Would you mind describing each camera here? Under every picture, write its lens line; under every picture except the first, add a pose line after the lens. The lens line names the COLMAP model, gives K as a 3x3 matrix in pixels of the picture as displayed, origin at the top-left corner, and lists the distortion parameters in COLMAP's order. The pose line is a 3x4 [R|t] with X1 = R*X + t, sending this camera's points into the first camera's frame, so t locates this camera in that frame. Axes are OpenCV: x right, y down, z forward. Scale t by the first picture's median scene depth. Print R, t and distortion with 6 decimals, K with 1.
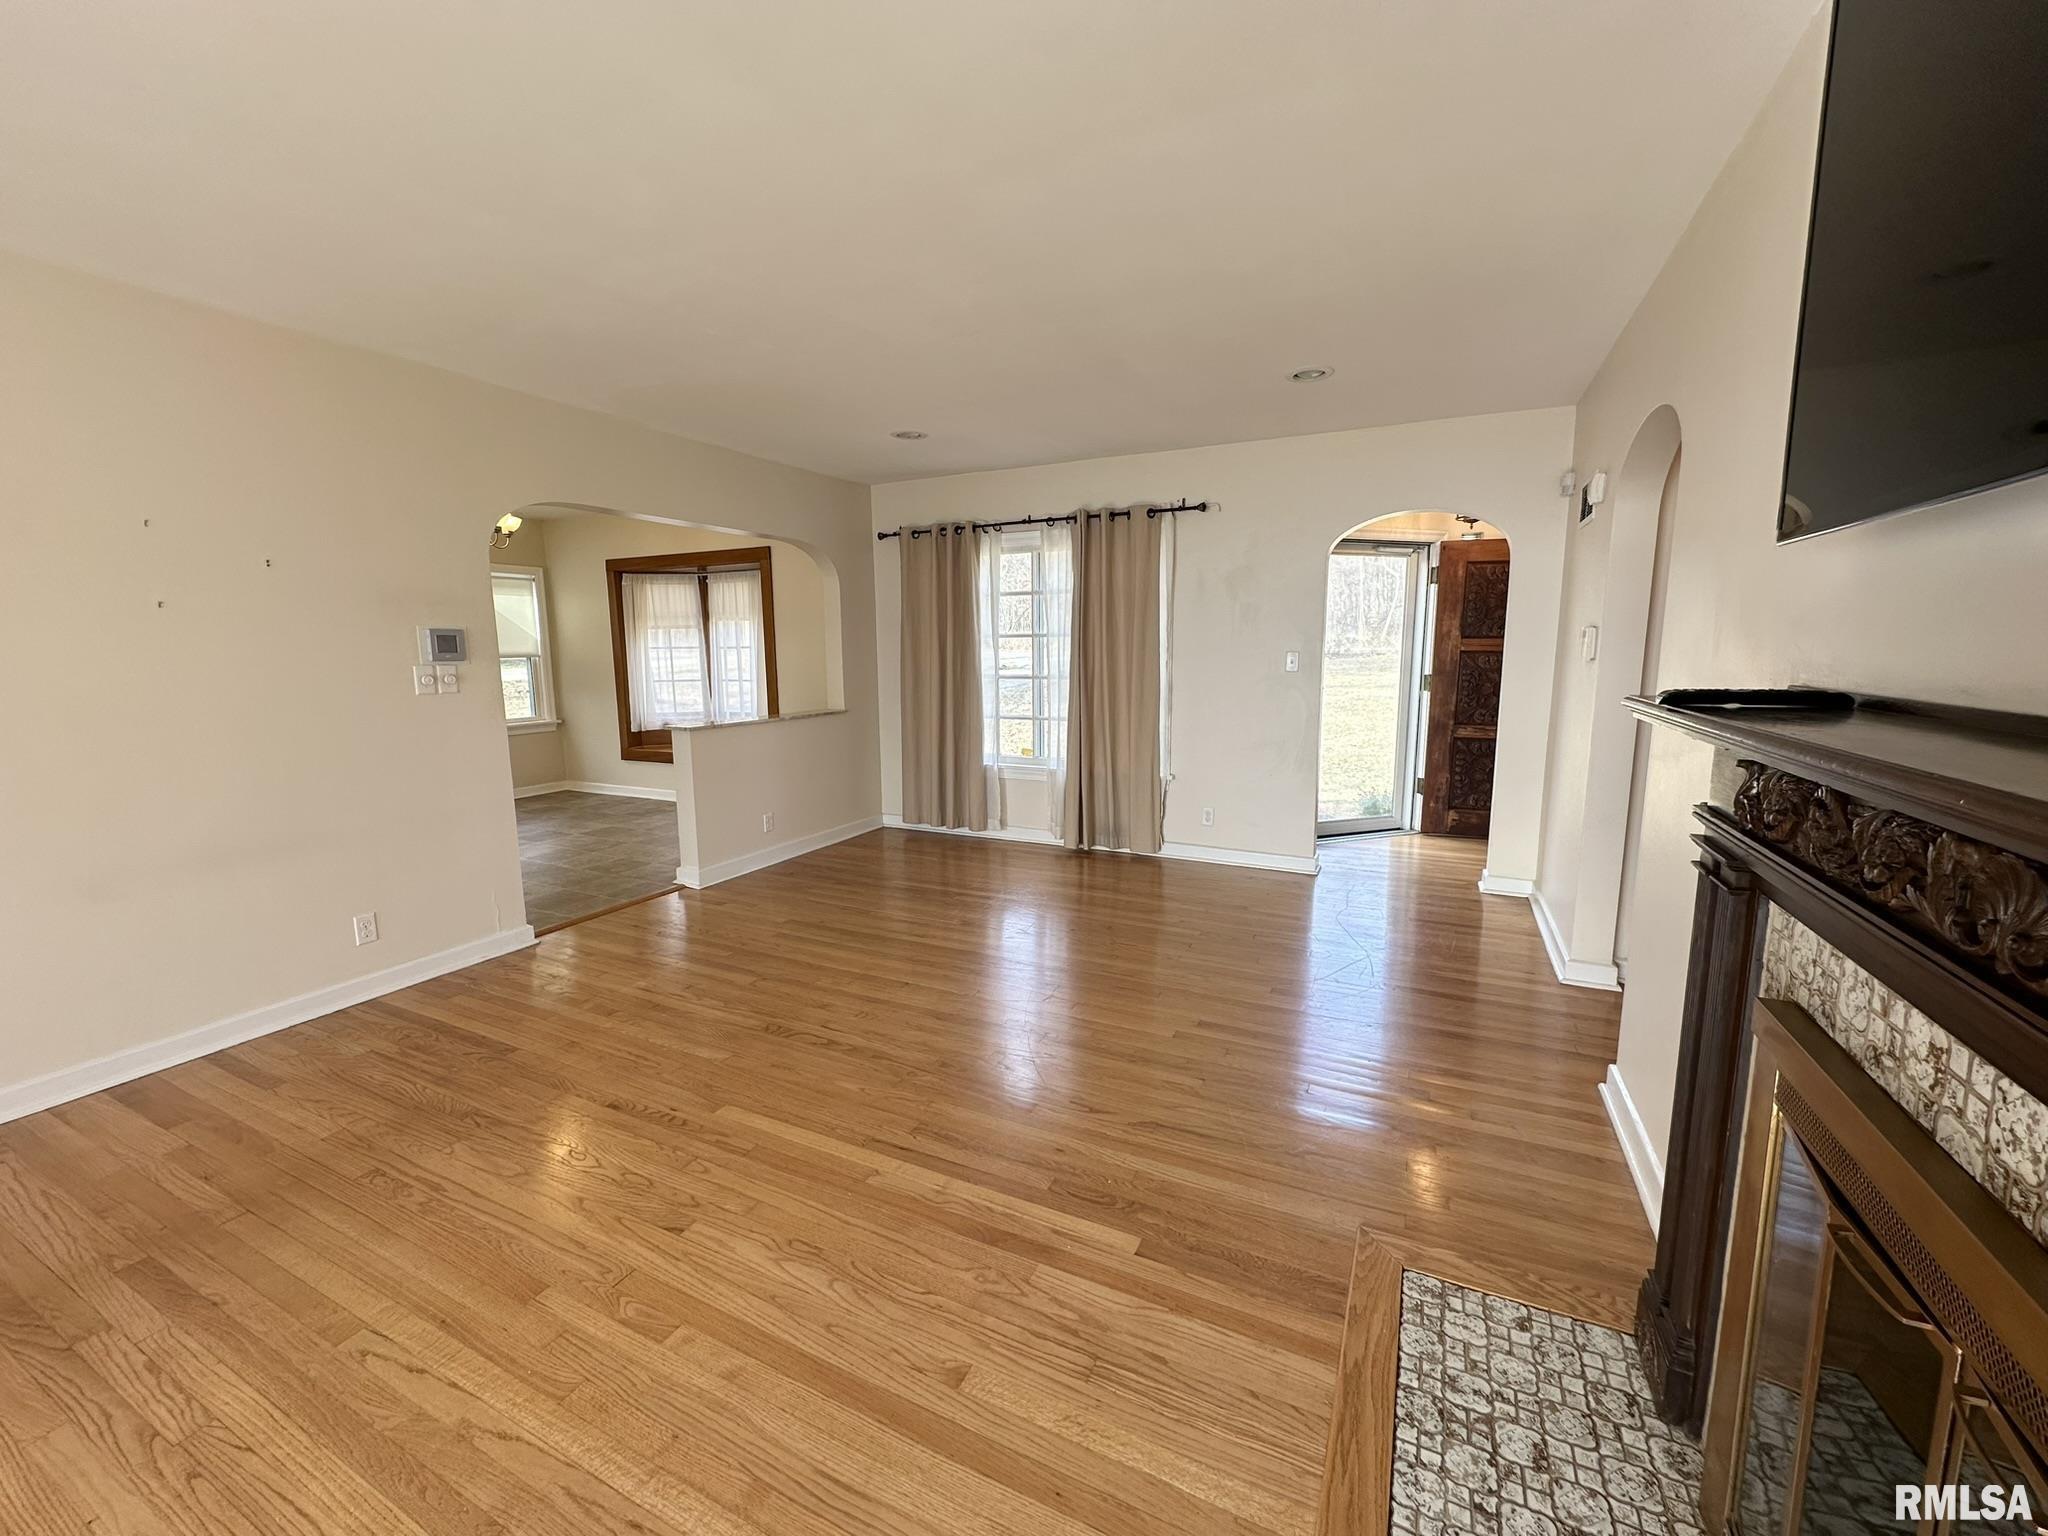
lens RADIAL K [[812.8, 0, 1019.2], [0, 812.8, 766.1], [0, 0, 1]] dist [-0.004339, 0.000965]
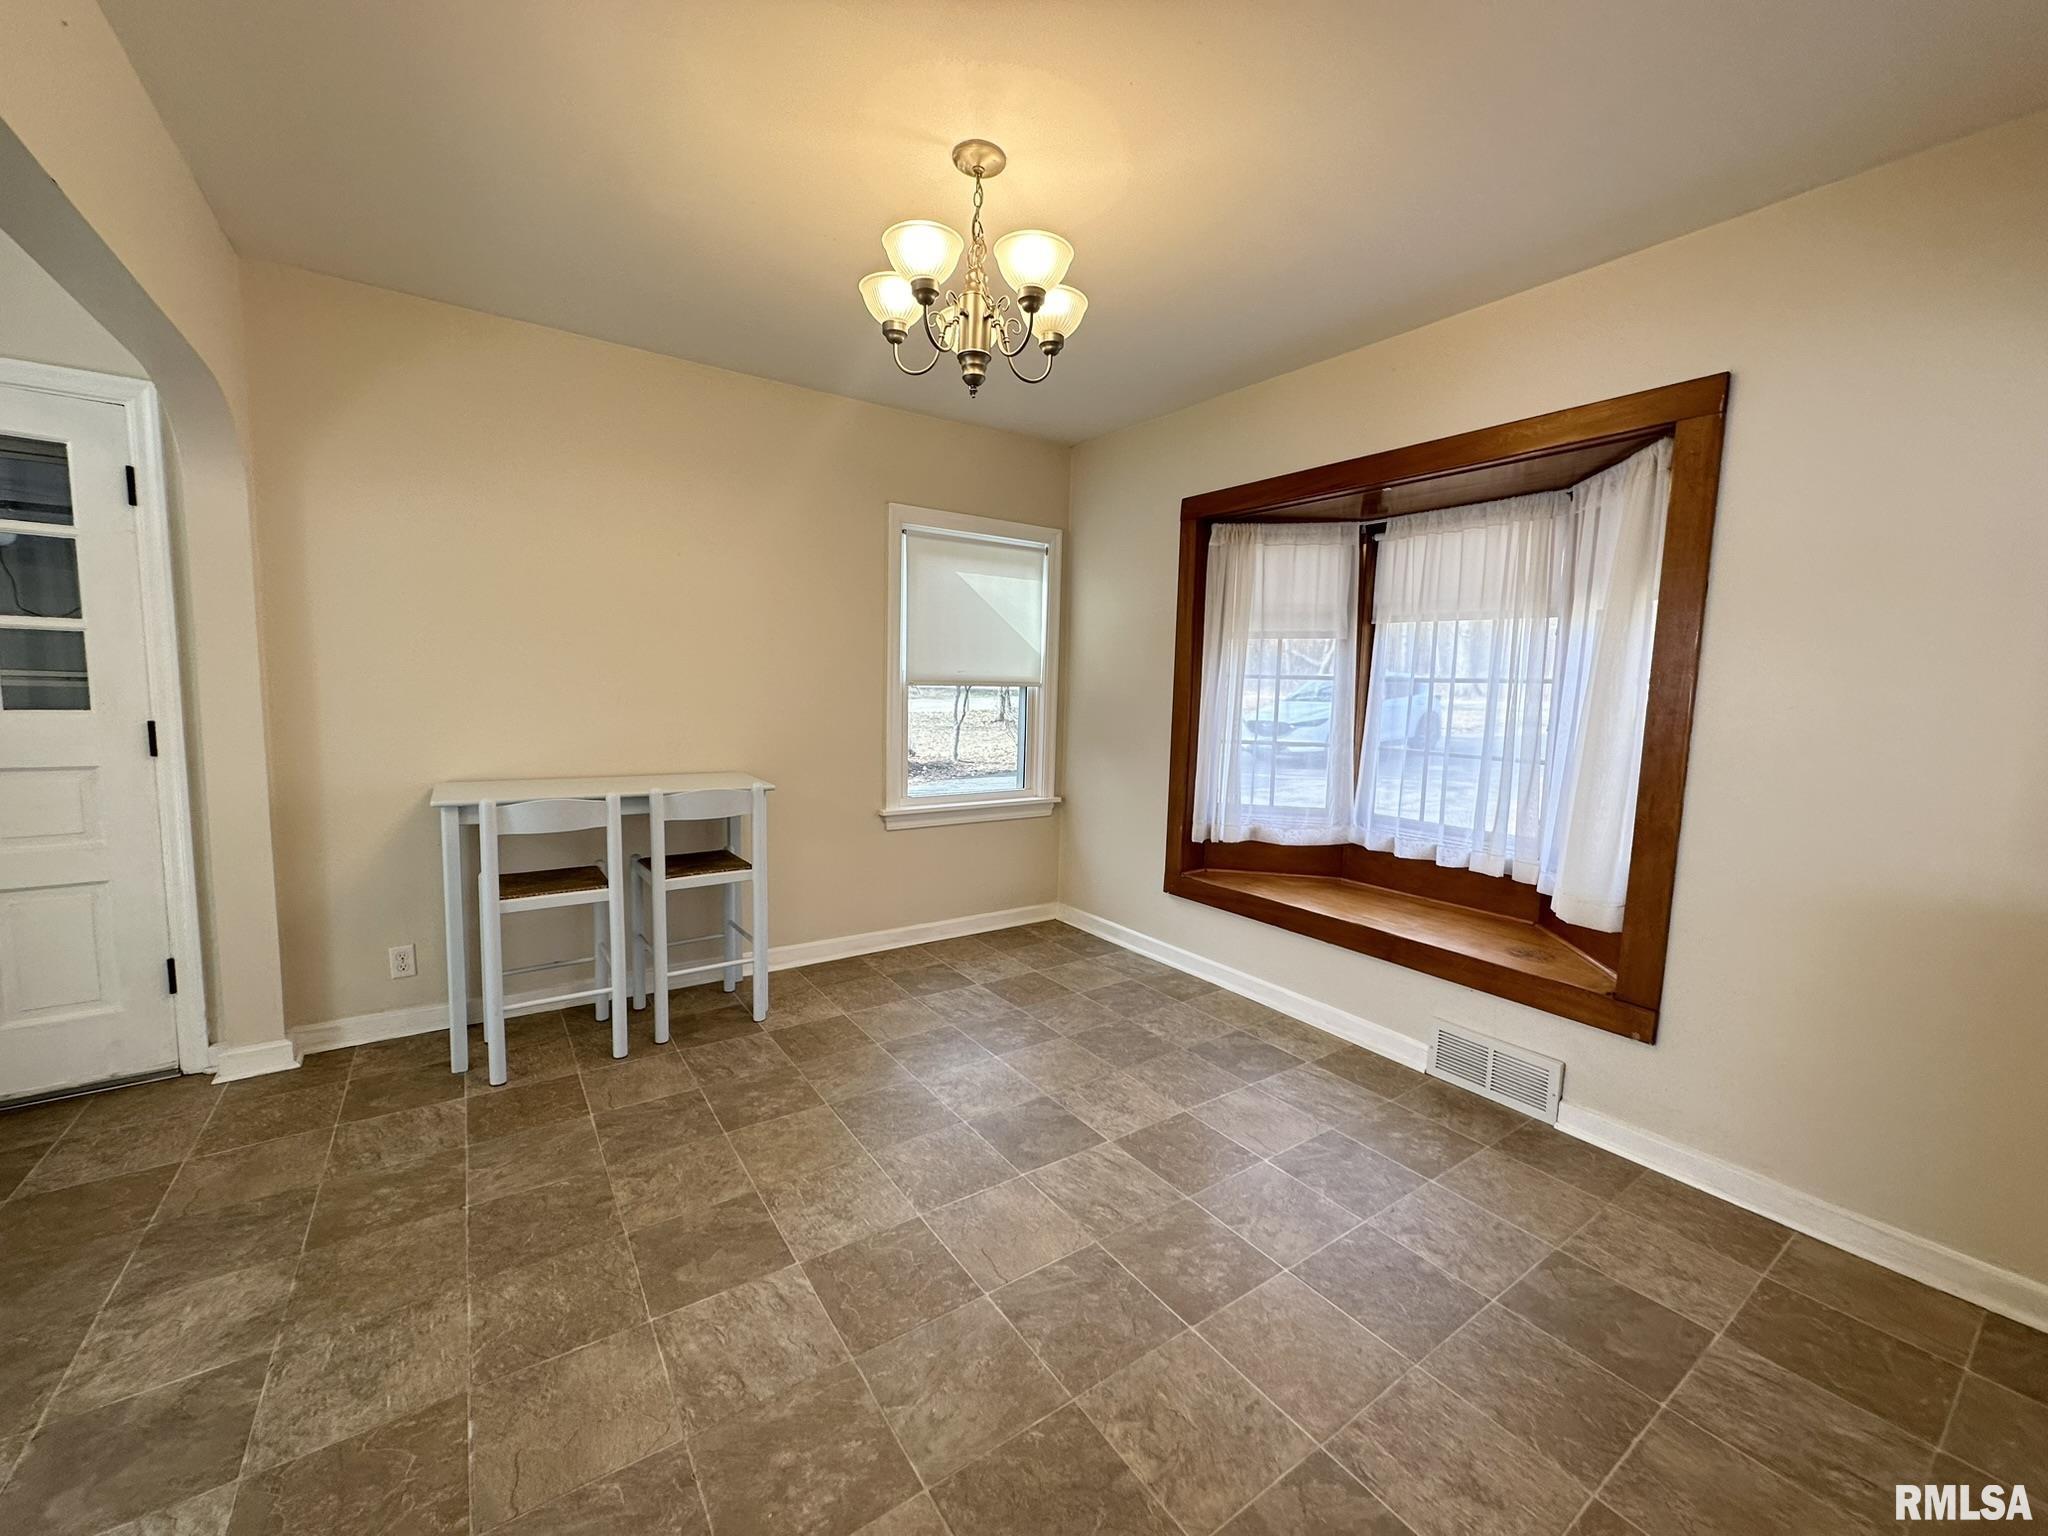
lens RADIAL K [[812.8, 0, 1024.4], [0, 812.8, 770.7], [0, 0, 1]] dist [-0.004339, 0.000965]
pose [[0.878316, 0.080694, -0.471222, -0.453005], [-0.100885, 0.994741, -0.017698, -0.089868], [0.467315, 0.063083, 0.881837, 0.686615]]
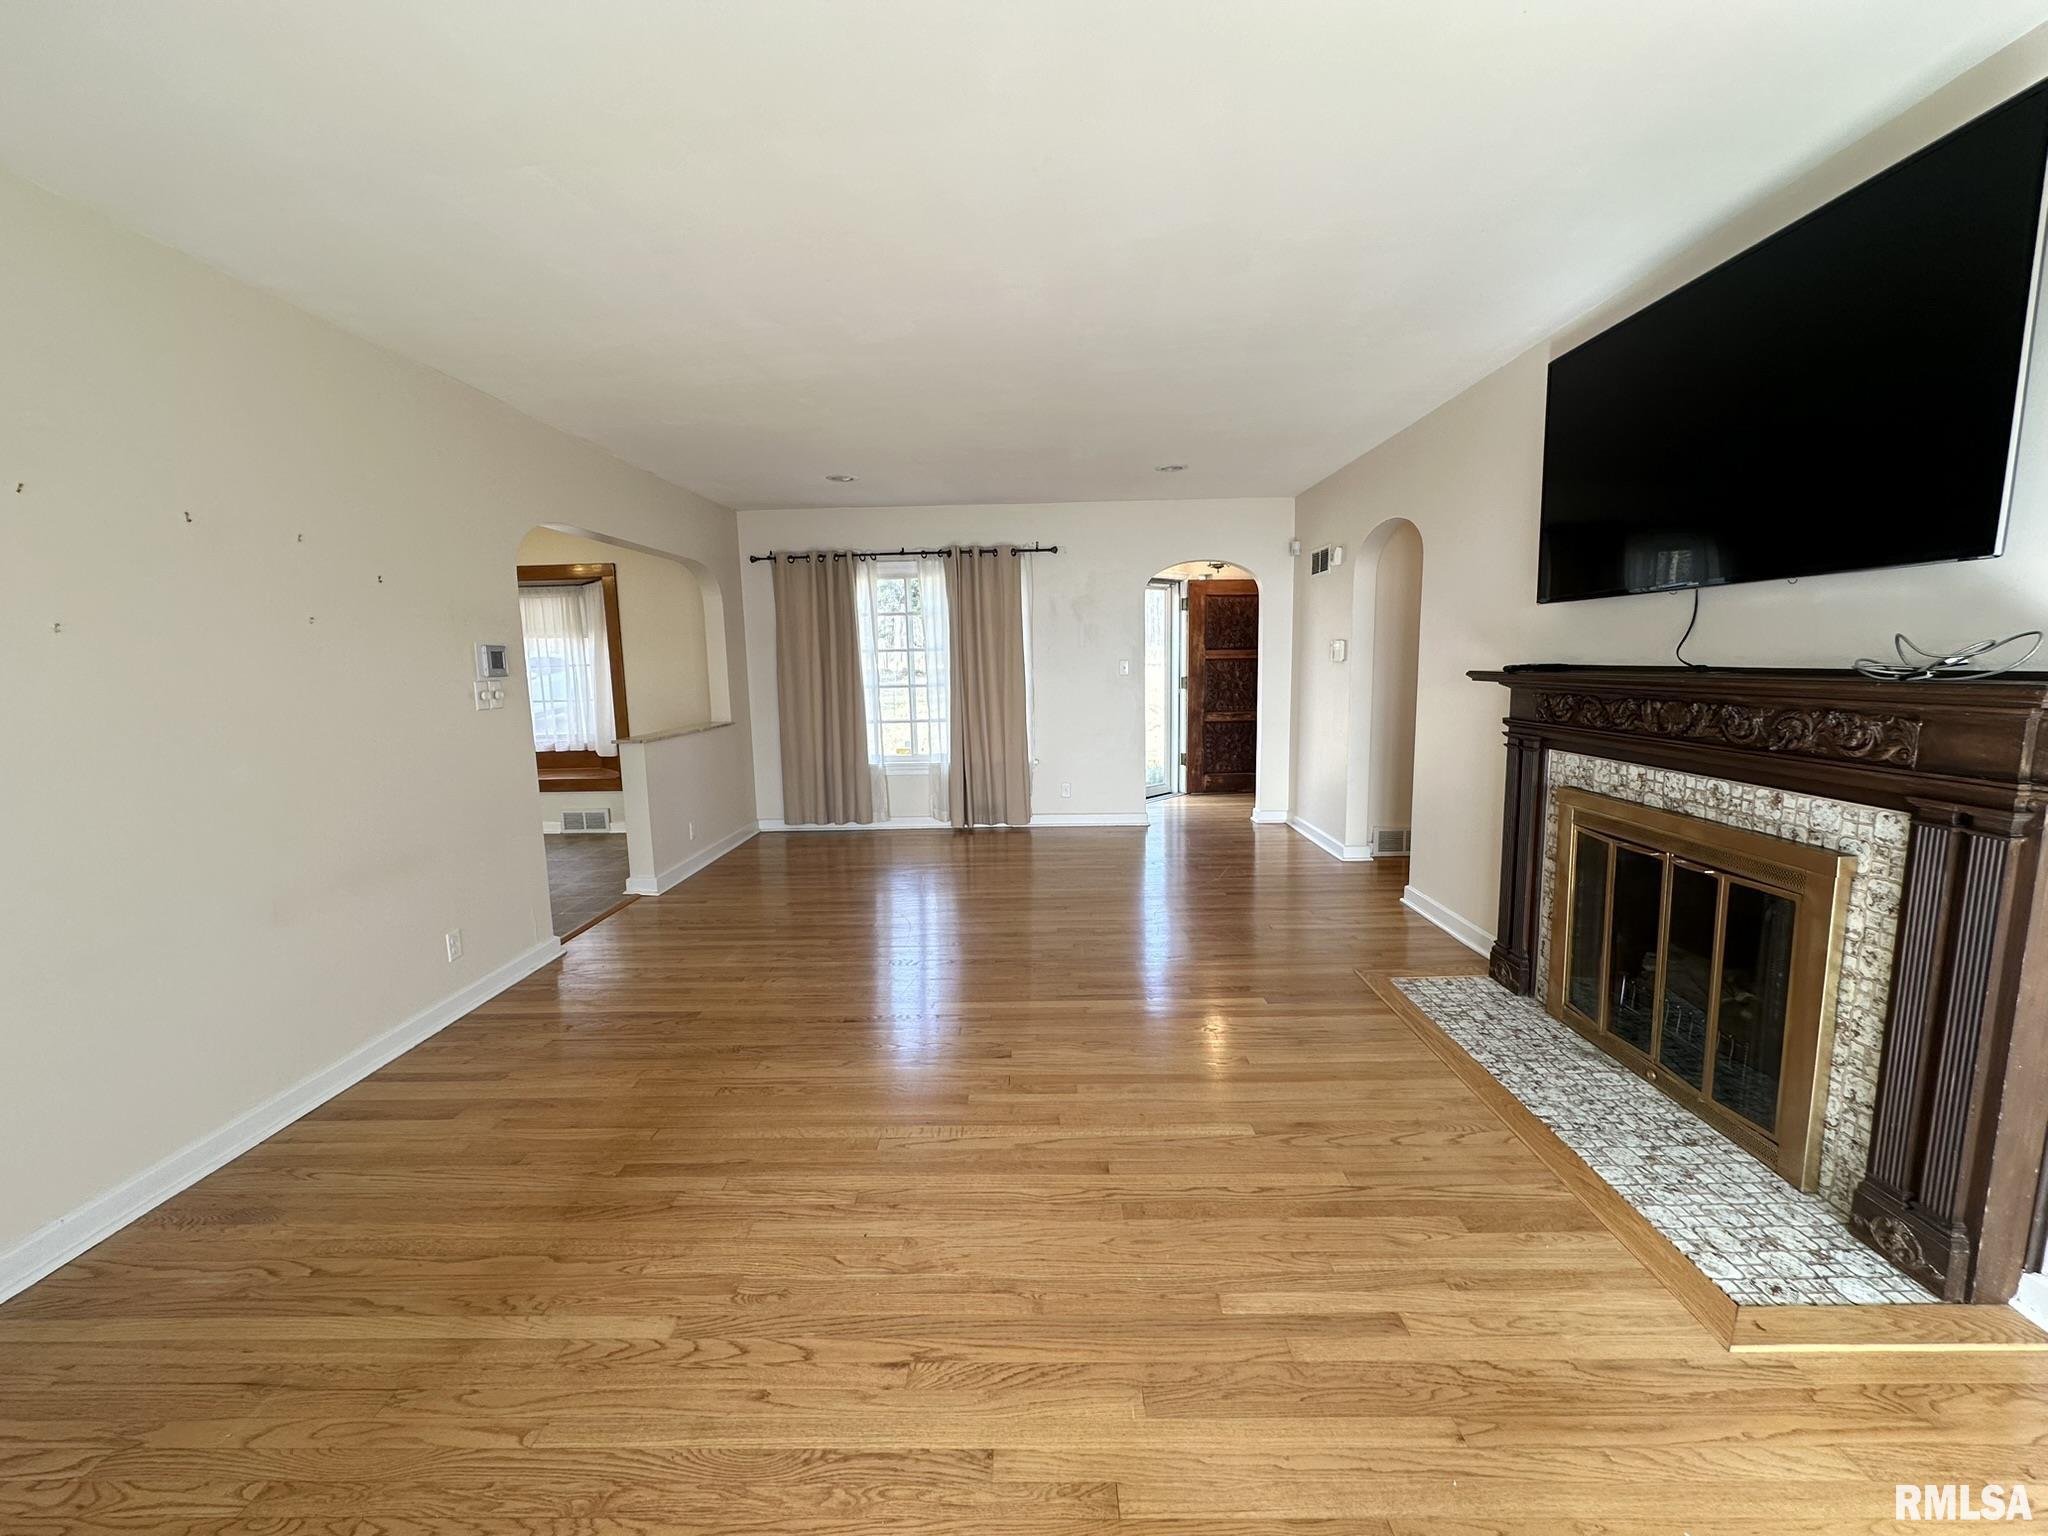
lens RADIAL K [[812.8, 0, 1020.3], [0, 812.8, 769.1], [0, 0, 1]] dist [-0.004339, 0.000965]
pose [[0.904852, -0.068936, 0.420108, -0.339487], [0.076746, 0.997049, -0.001694, 0.023375], [-0.418751, 0.033774, 0.907473, -0.118584]]
